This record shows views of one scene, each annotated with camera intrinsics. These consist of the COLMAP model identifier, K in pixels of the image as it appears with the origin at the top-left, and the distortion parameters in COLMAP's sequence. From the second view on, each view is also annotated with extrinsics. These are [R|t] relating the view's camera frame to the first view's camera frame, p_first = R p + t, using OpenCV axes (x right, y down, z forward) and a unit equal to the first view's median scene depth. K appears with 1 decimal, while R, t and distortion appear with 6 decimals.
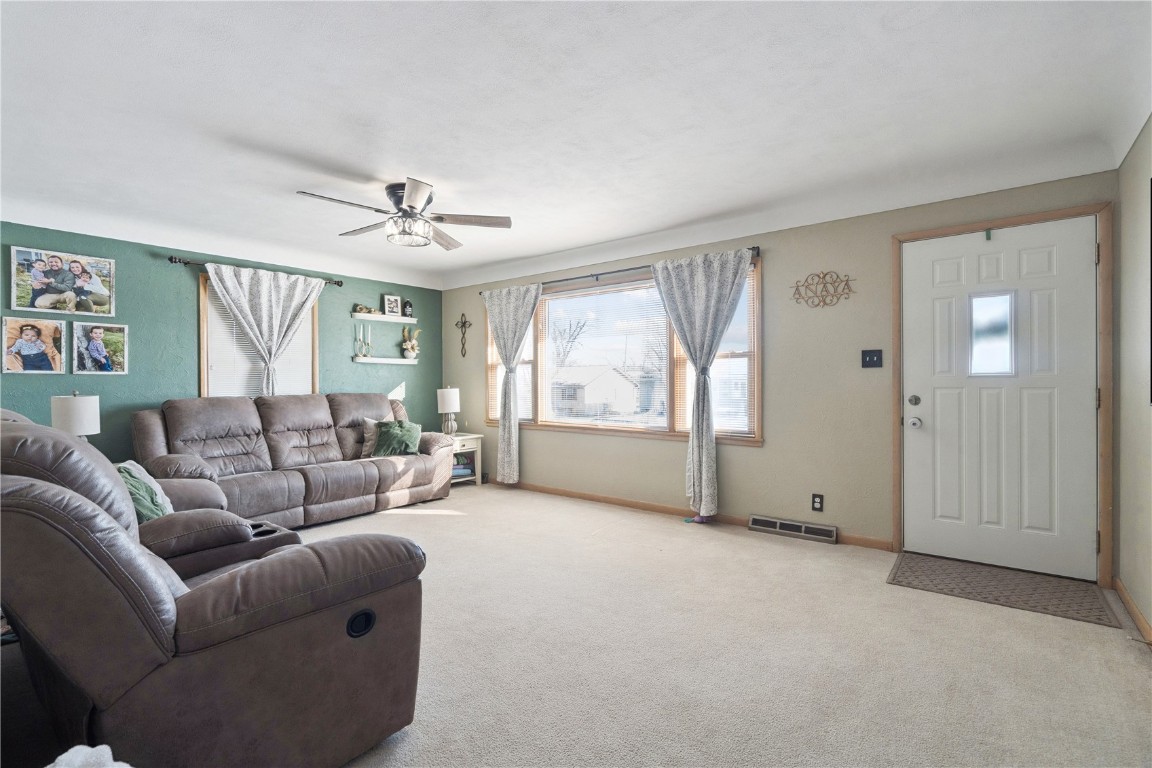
lens RADIAL K [[522.2, 0, 576.0], [0, 522.2, 384.0], [0, 0, 1]] dist [0.000062, 0.000179]
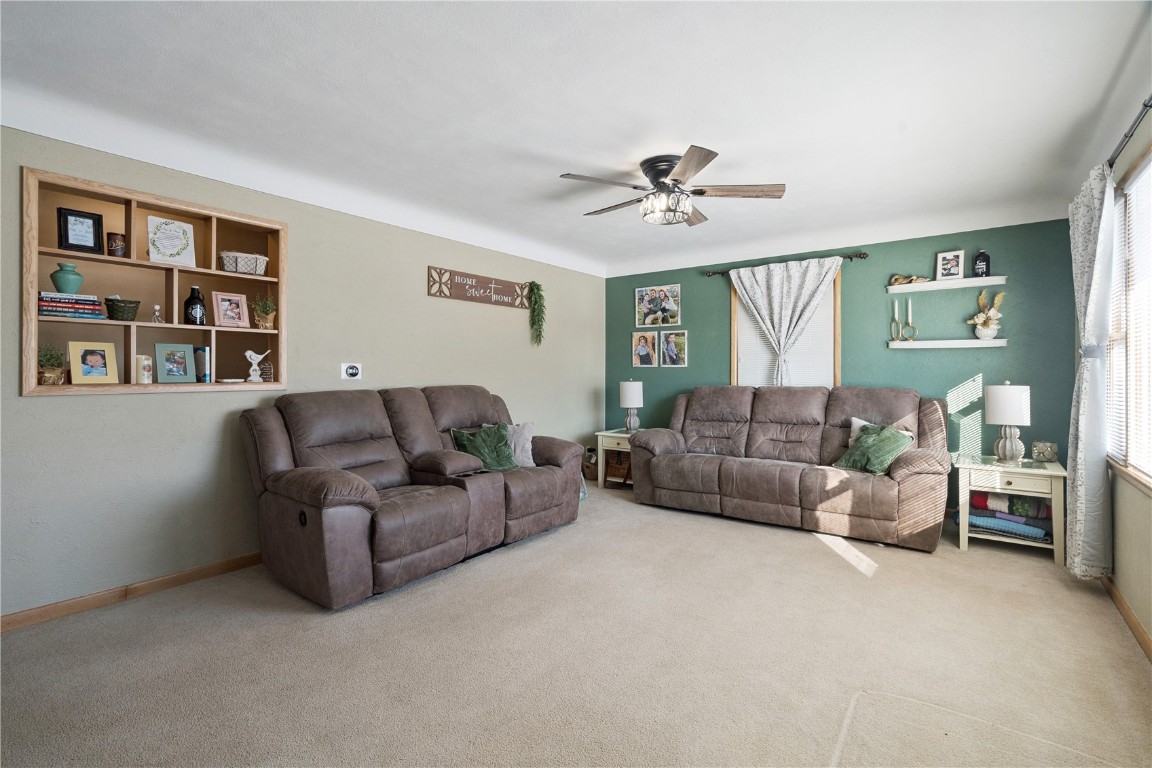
lens RADIAL K [[531.1, 0, 576.0], [0, 531.1, 367.9], [0, 0, 1]] dist [-0.001358, -0.000274]
pose [[0.030861, -0.007287, -0.999497, 0.496313], [-0.008532, 0.999935, -0.007554, -0.002988], [0.999487, 0.008761, 0.030796, 0.673141]]
